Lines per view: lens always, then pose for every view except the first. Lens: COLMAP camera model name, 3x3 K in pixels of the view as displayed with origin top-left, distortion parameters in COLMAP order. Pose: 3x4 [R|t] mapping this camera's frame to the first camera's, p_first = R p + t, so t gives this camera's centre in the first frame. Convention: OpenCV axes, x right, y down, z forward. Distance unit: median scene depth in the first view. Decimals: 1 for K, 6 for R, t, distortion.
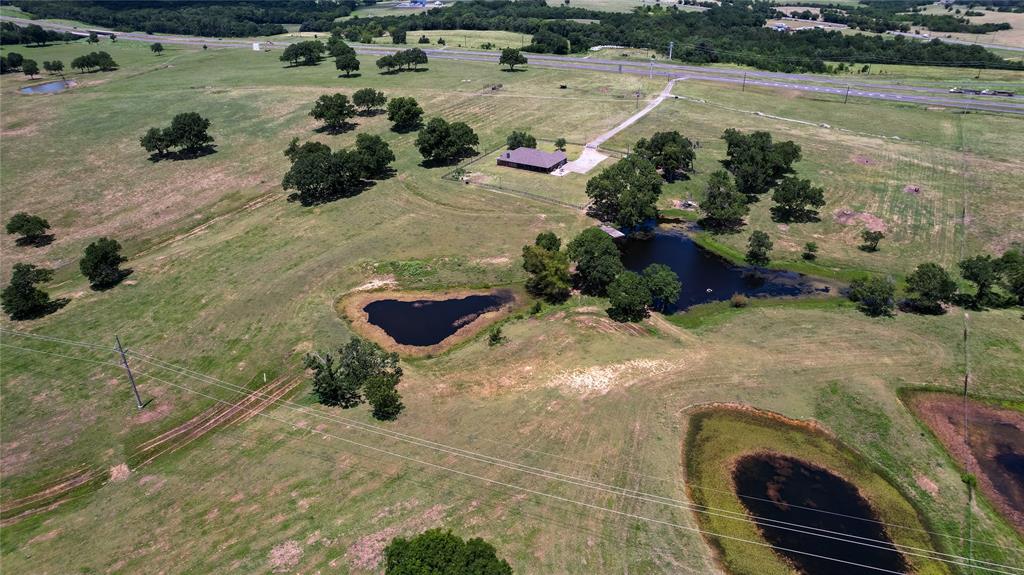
lens RADIAL K [[656.2, 0, 514.6], [0, 656.2, 285.2], [0, 0, 1]] dist [-0.068048, 0.054320]
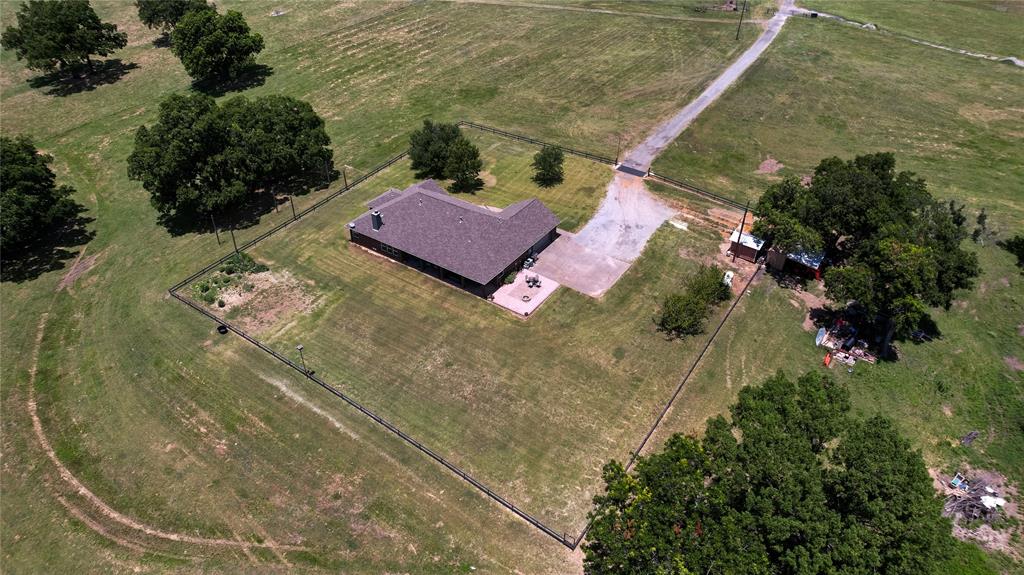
lens RADIAL K [[656.2, 0, 514.6], [0, 656.2, 285.2], [0, 0, 1]] dist [-0.068048, 0.054320]
pose [[0.997758, 0.045421, -0.049151, 0.058820], [-0.037061, 0.986530, 0.159329, -0.167358], [0.055725, -0.157150, 0.986001, 0.507311]]
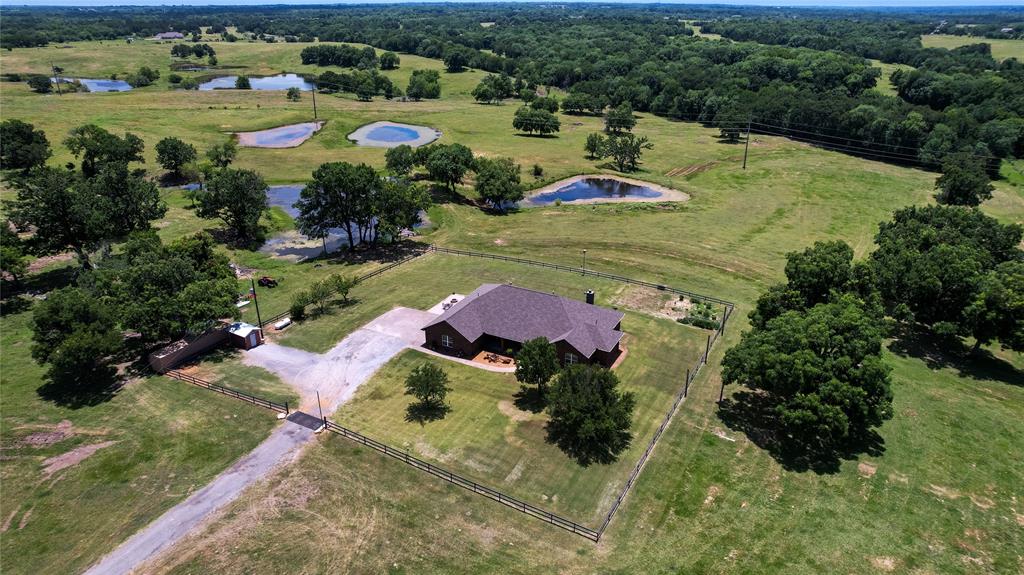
lens RADIAL K [[656.2, 0, 514.6], [0, 656.2, 285.2], [0, 0, 1]] dist [-0.068048, 0.054320]
pose [[-0.998884, 0.015189, -0.044716, 0.037022], [-0.025101, 0.631268, 0.775158, -0.368466], [0.040002, 0.775416, -0.630182, 0.925071]]
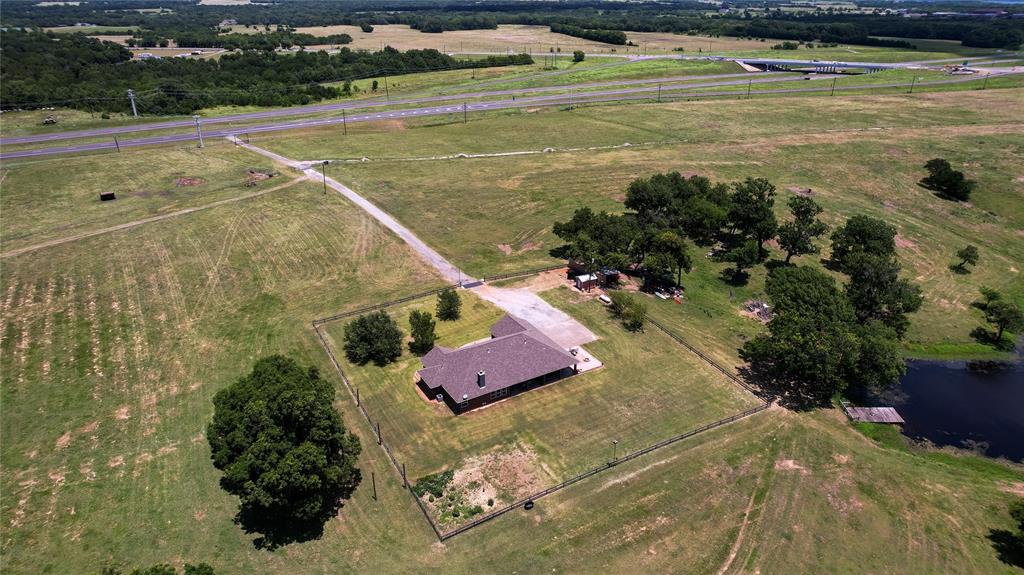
lens RADIAL K [[656.2, 0, 514.6], [0, 656.2, 285.2], [0, 0, 1]] dist [-0.068048, 0.054320]
pose [[0.481026, -0.368468, 0.795516, -0.224396], [0.400024, 0.899675, 0.174830, -0.235742], [-0.780125, 0.234127, 0.580163, 0.558293]]
